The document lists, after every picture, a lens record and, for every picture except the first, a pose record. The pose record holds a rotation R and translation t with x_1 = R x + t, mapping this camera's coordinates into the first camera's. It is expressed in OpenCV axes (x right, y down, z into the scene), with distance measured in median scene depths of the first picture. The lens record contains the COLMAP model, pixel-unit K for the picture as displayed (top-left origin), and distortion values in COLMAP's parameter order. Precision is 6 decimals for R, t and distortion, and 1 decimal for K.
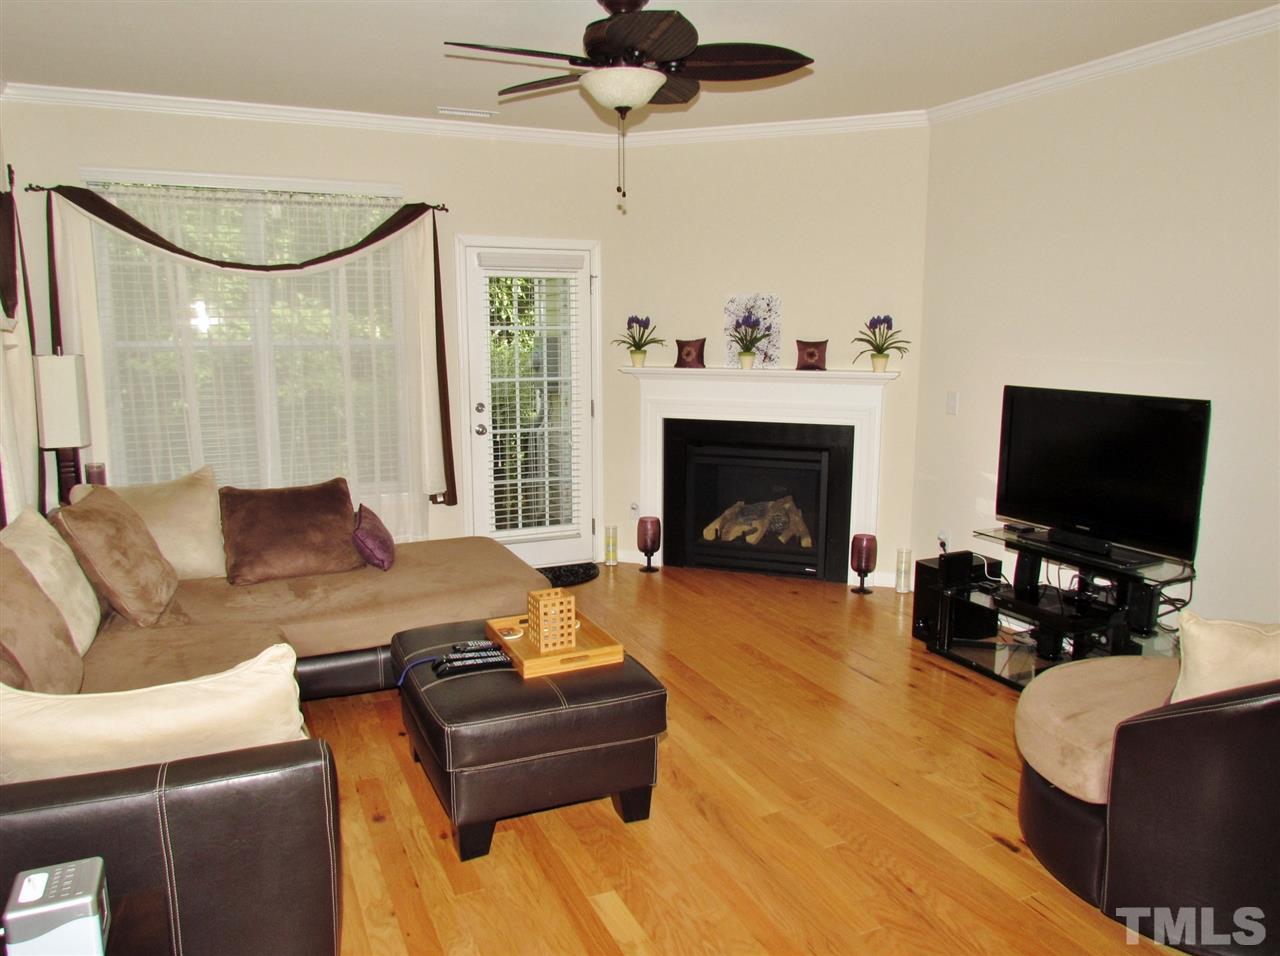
lens RADIAL K [[914.3, 0, 638.8], [0, 914.3, 474.8], [0, 0, 1]] dist [-0.012319, 0.001828]
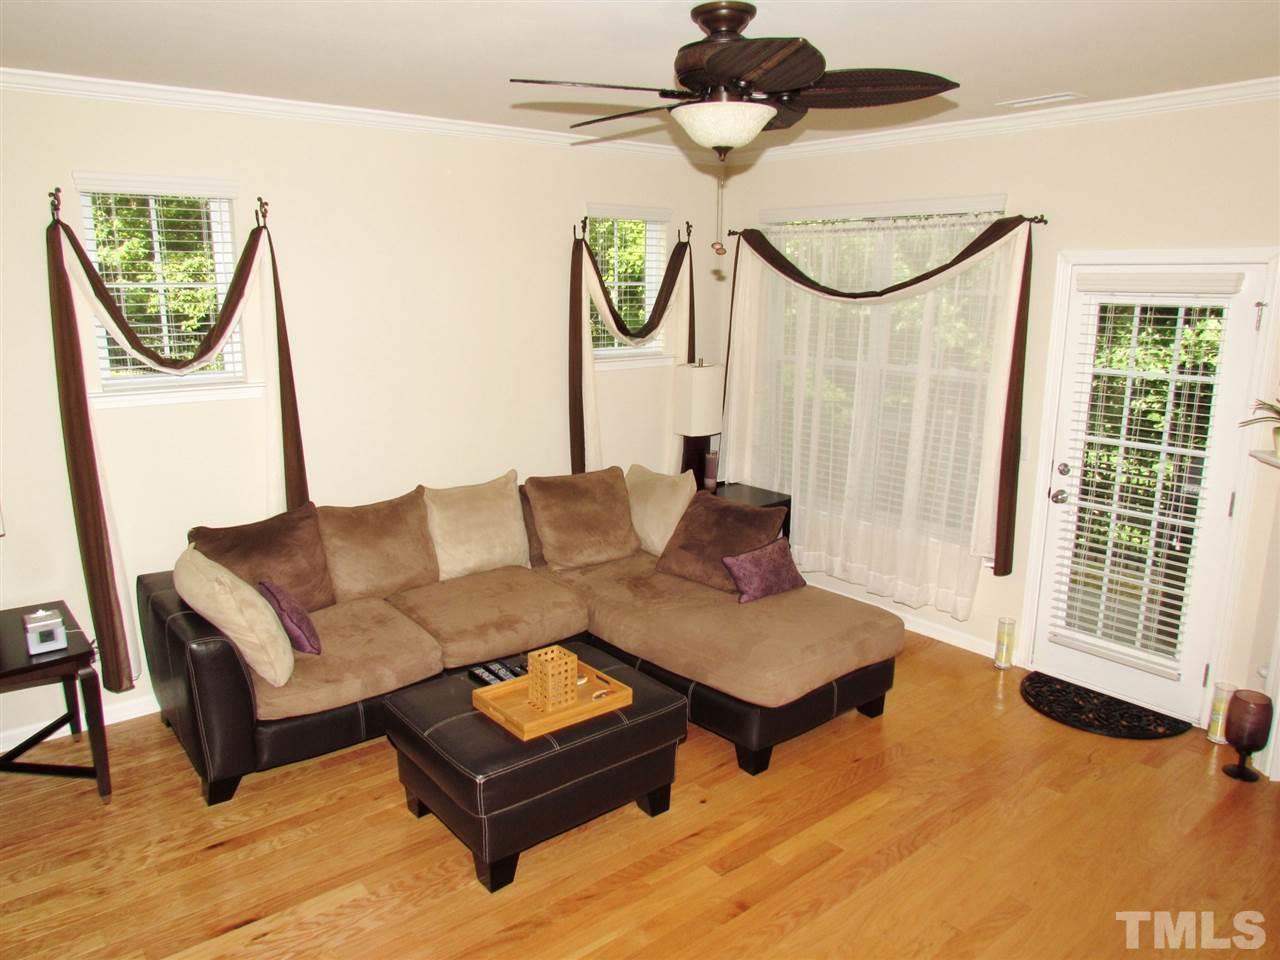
lens RADIAL K [[914.3, 0, 634.4], [0, 914.3, 485.0], [0, 0, 1]] dist [-0.012319, 0.001828]
pose [[0.256276, 0.217183, -0.941889, 0.481471], [-0.161553, 0.970349, 0.179789, -0.144476], [0.953007, 0.106089, 0.283764, 0.432669]]
